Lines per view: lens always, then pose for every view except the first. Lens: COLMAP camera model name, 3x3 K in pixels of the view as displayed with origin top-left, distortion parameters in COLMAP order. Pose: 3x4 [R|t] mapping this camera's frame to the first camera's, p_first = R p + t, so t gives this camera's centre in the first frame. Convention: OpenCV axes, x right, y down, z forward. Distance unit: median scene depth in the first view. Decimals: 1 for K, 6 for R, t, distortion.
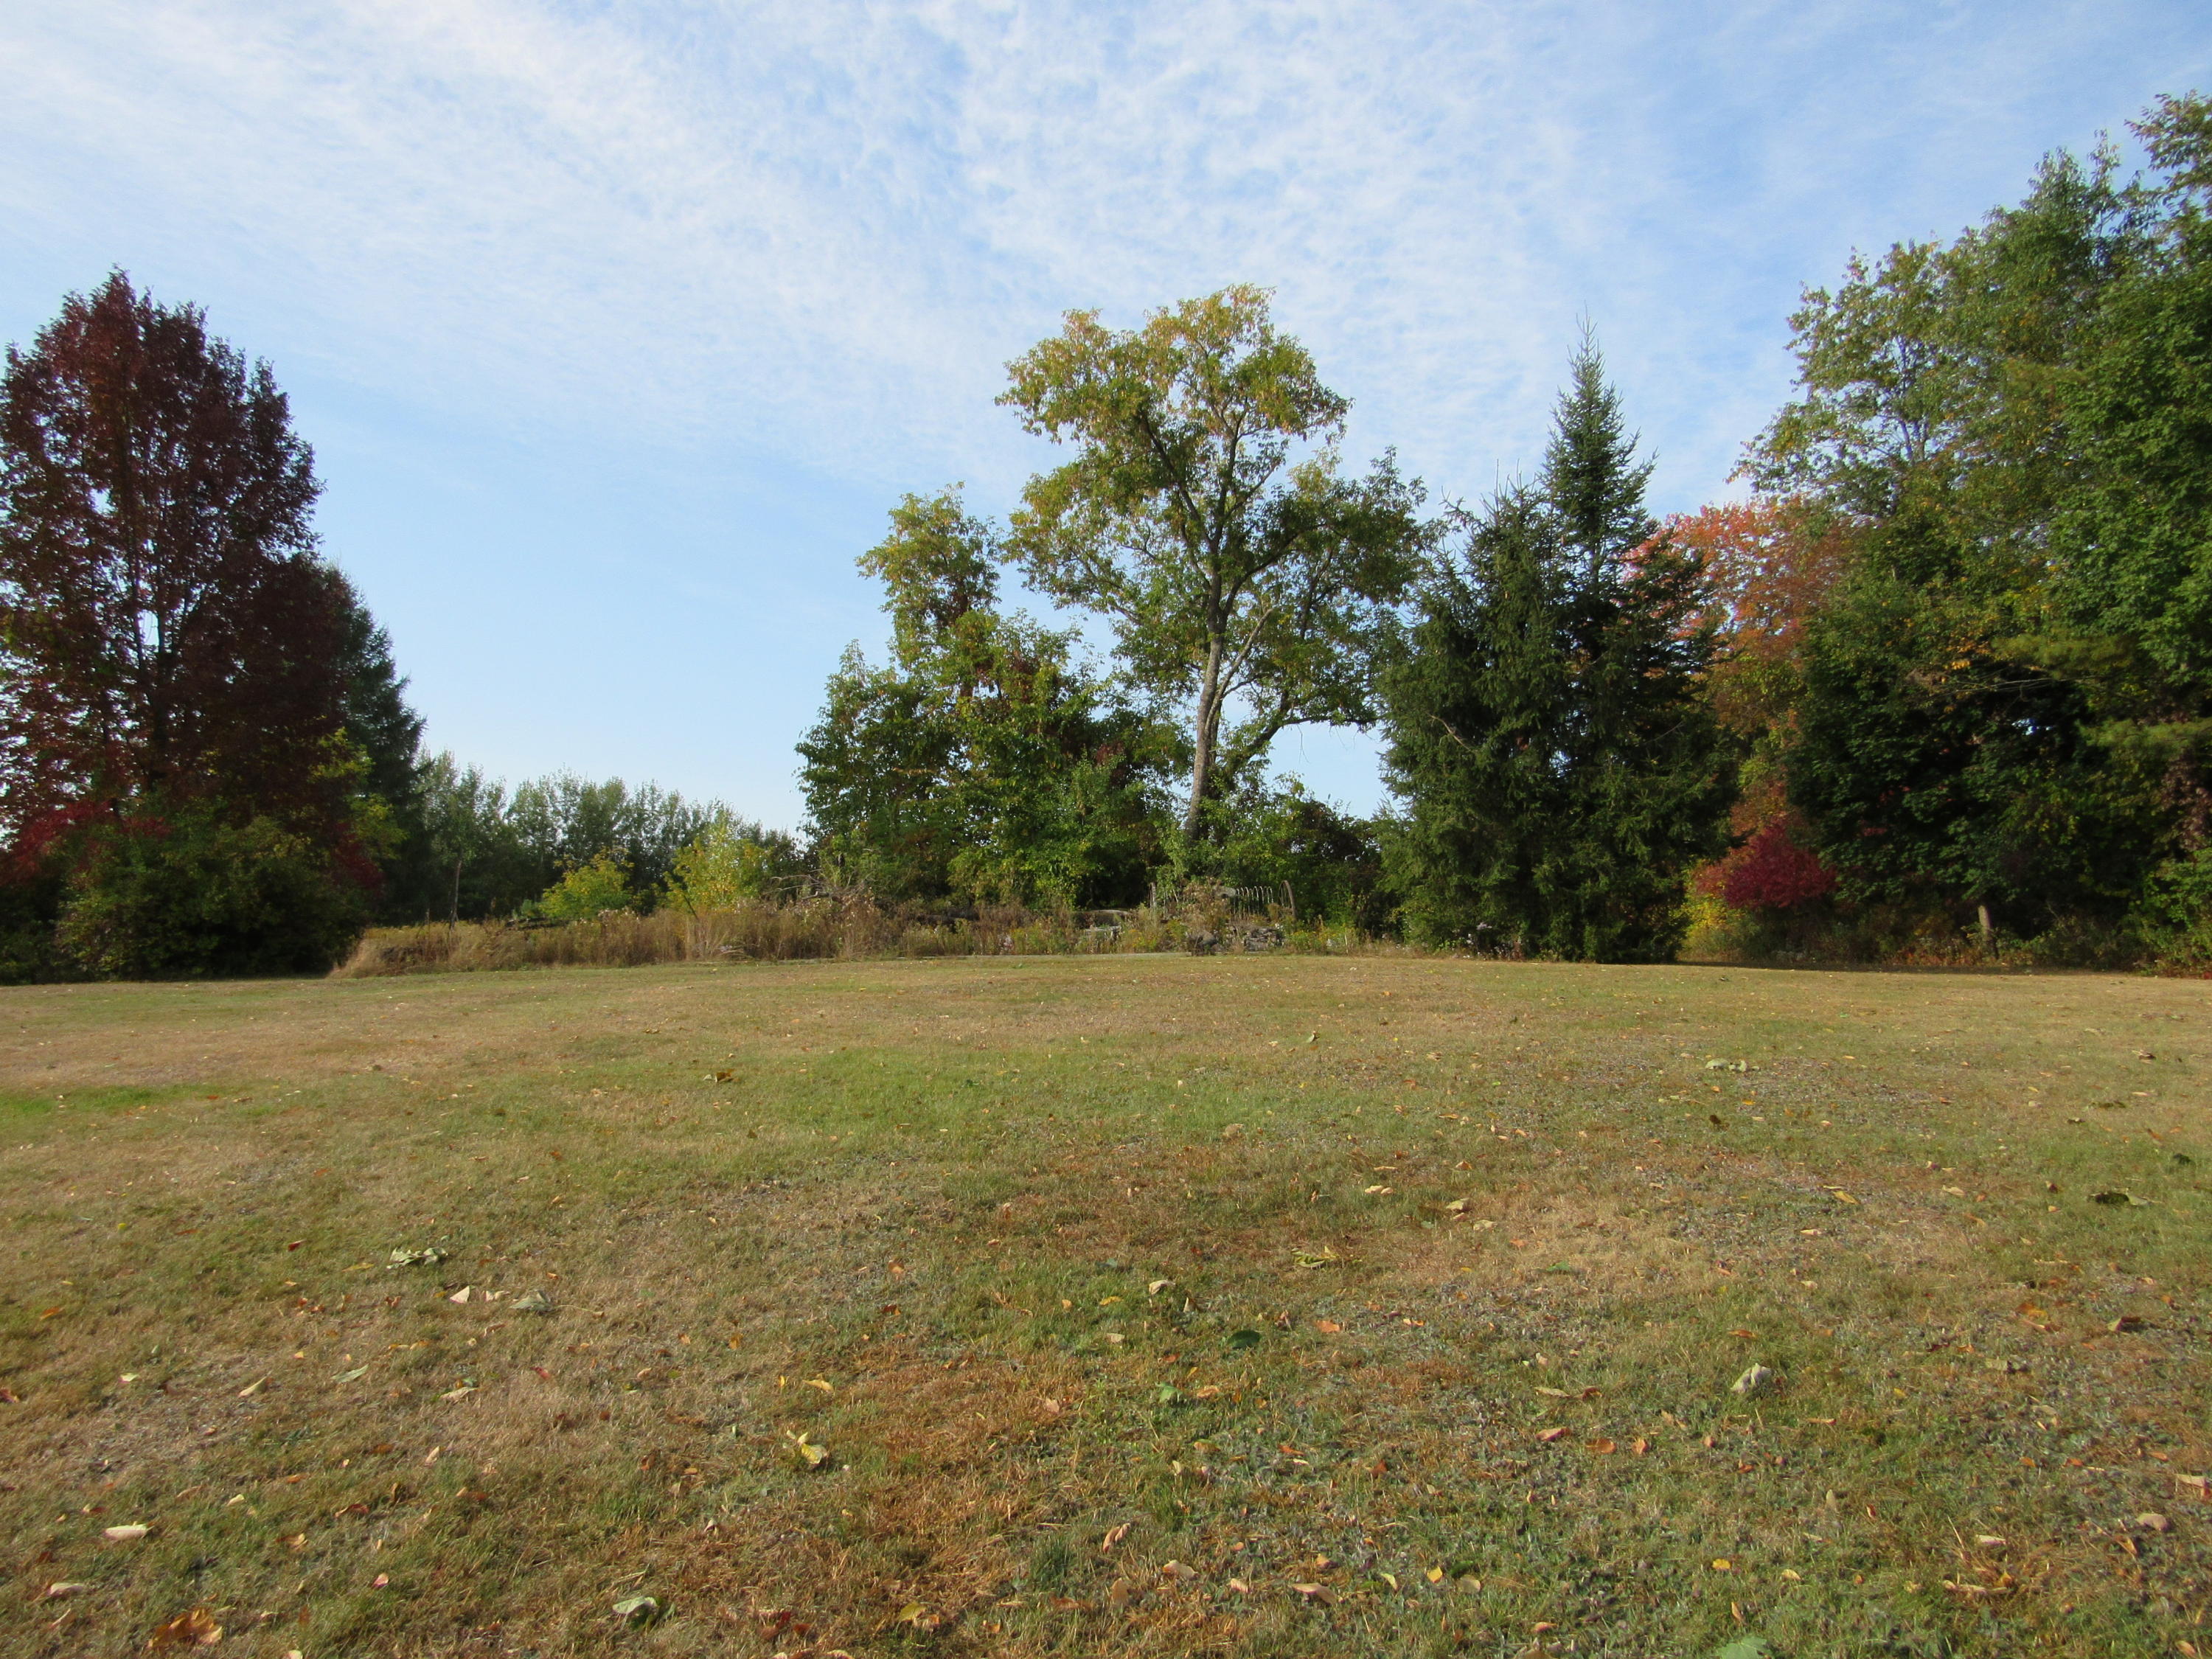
lens RADIAL K [[1578.4, 0, 1112.2], [0, 1578.4, 798.5], [0, 0, 1]] dist [0.085186, 0.000190]
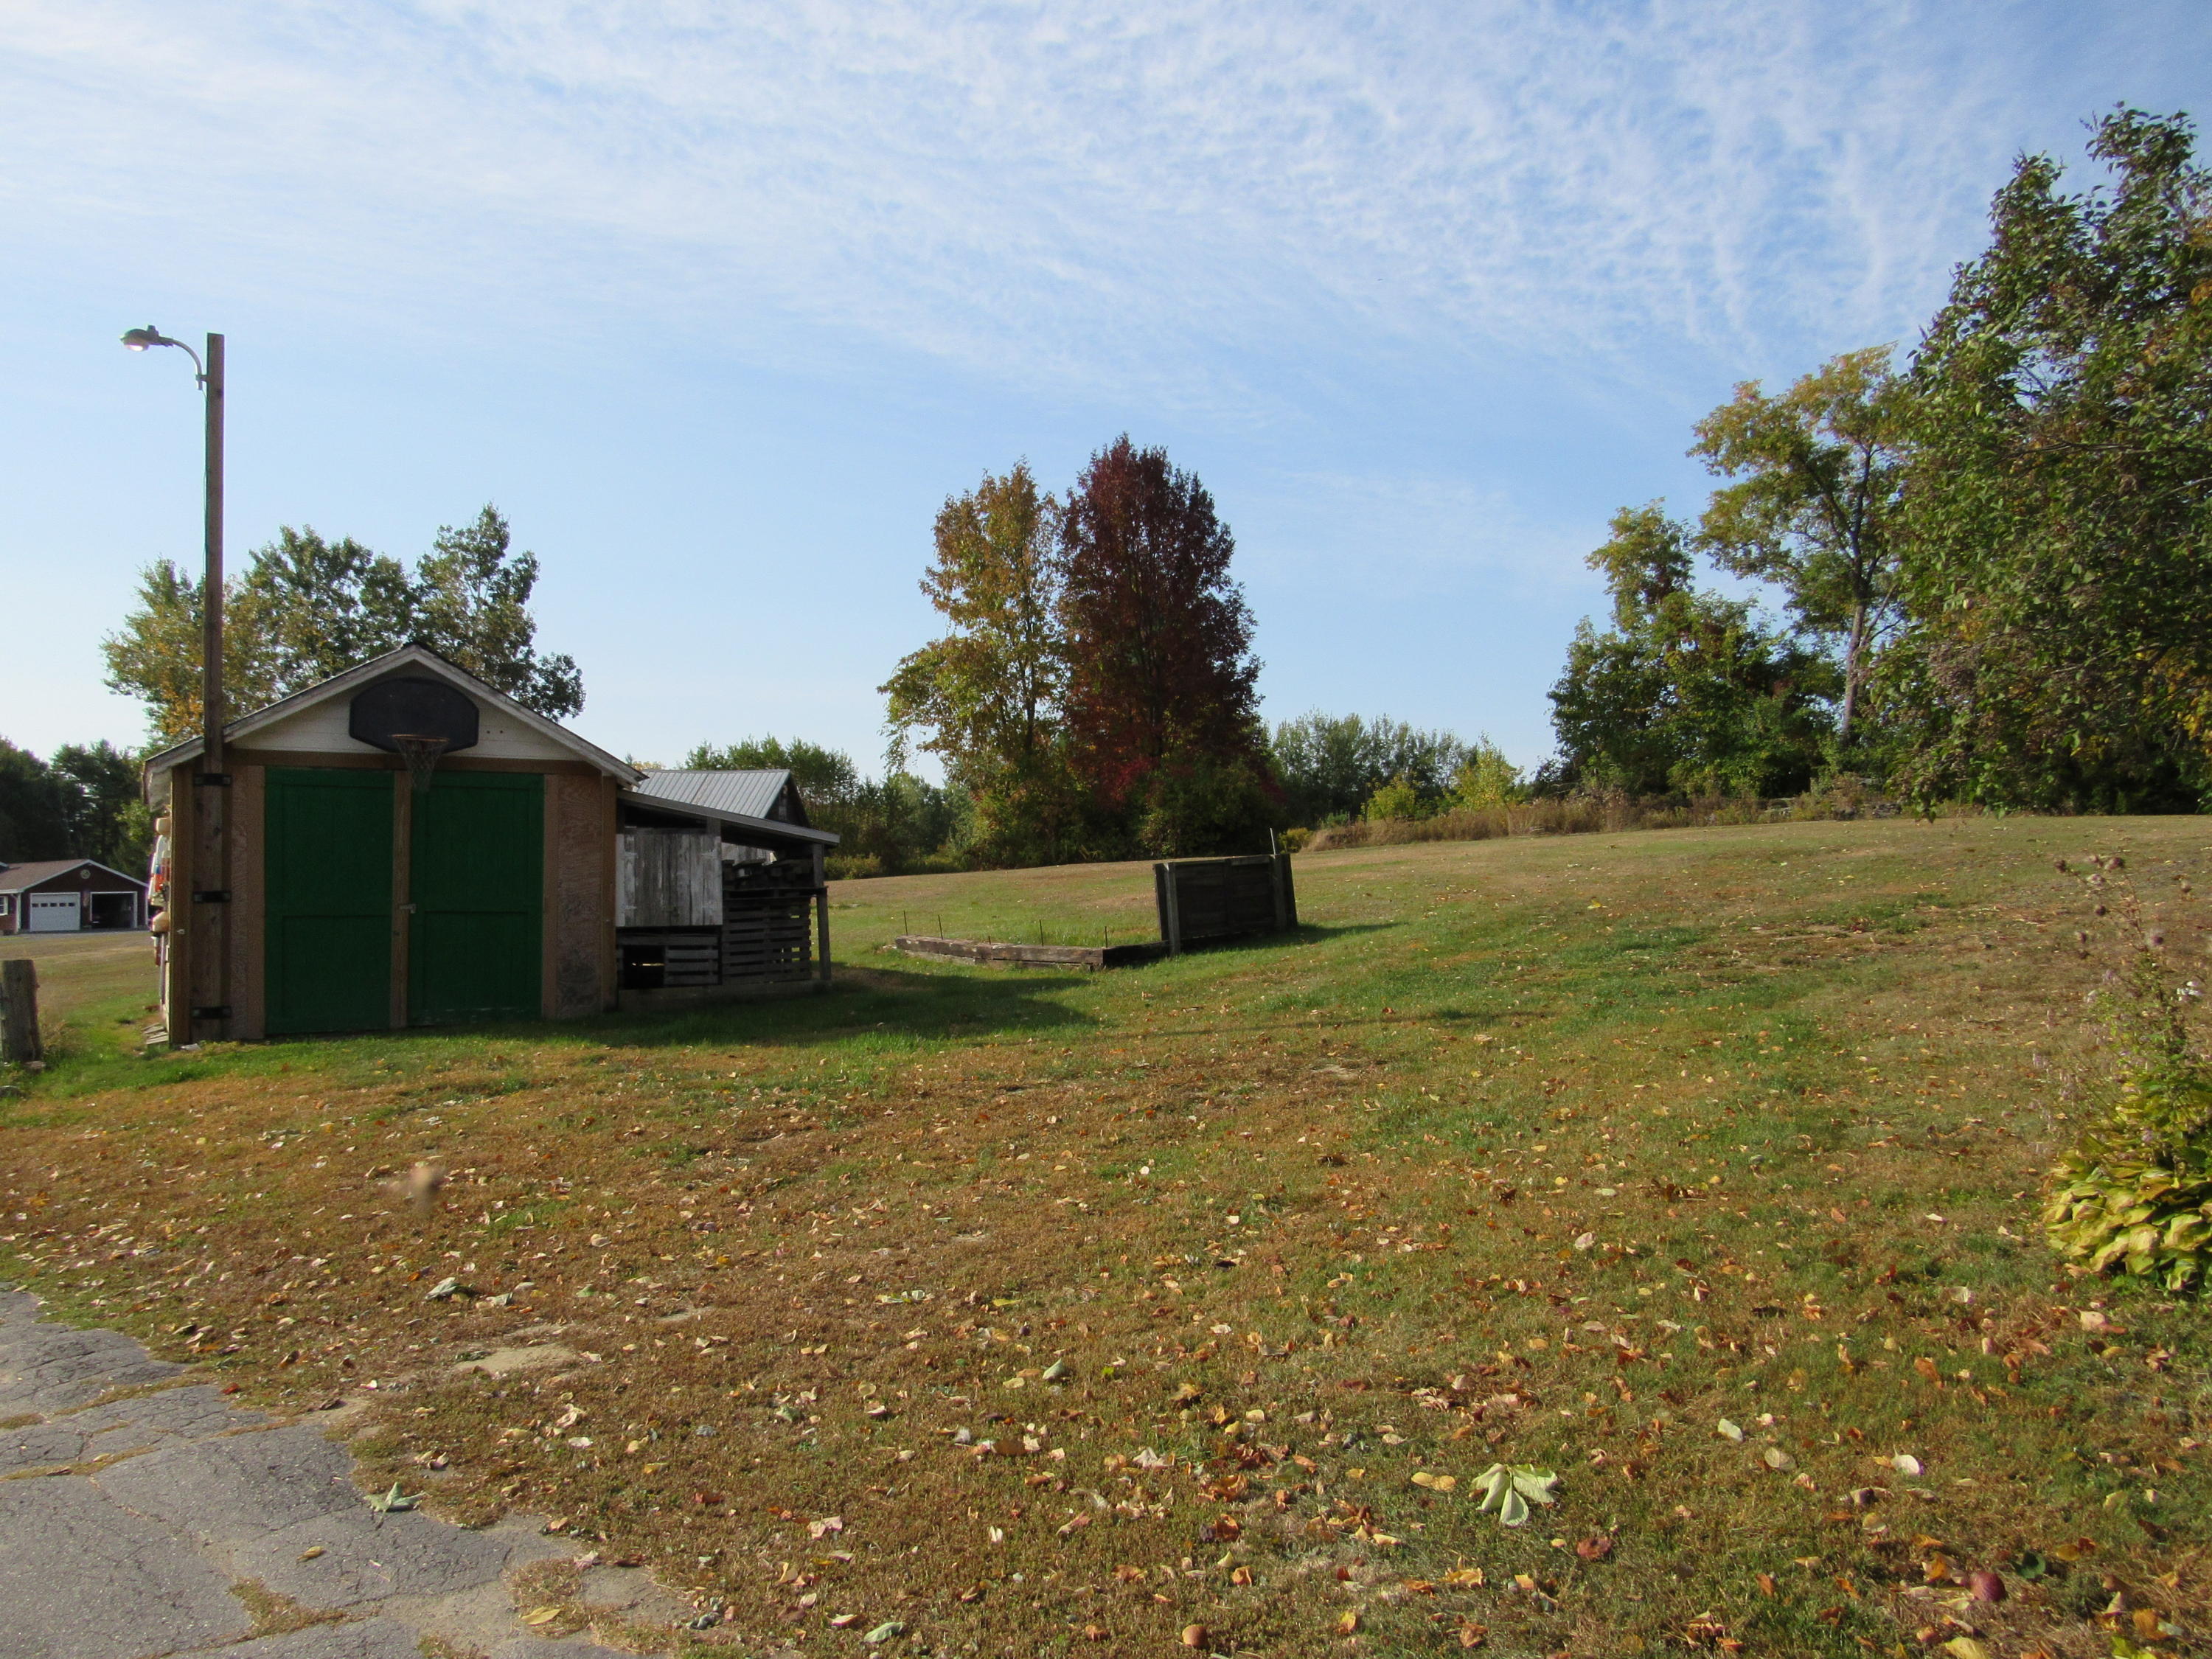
lens RADIAL K [[1556.8, 0, 1106.0], [0, 1556.8, 829.5], [0, 0, 1]] dist [-0.035731, 0.004777]
pose [[0.906141, -0.033492, -0.421648, 0.026112], [0.063544, 0.996326, 0.057418, -0.018065], [0.418176, -0.078822, 0.904940, -0.458062]]
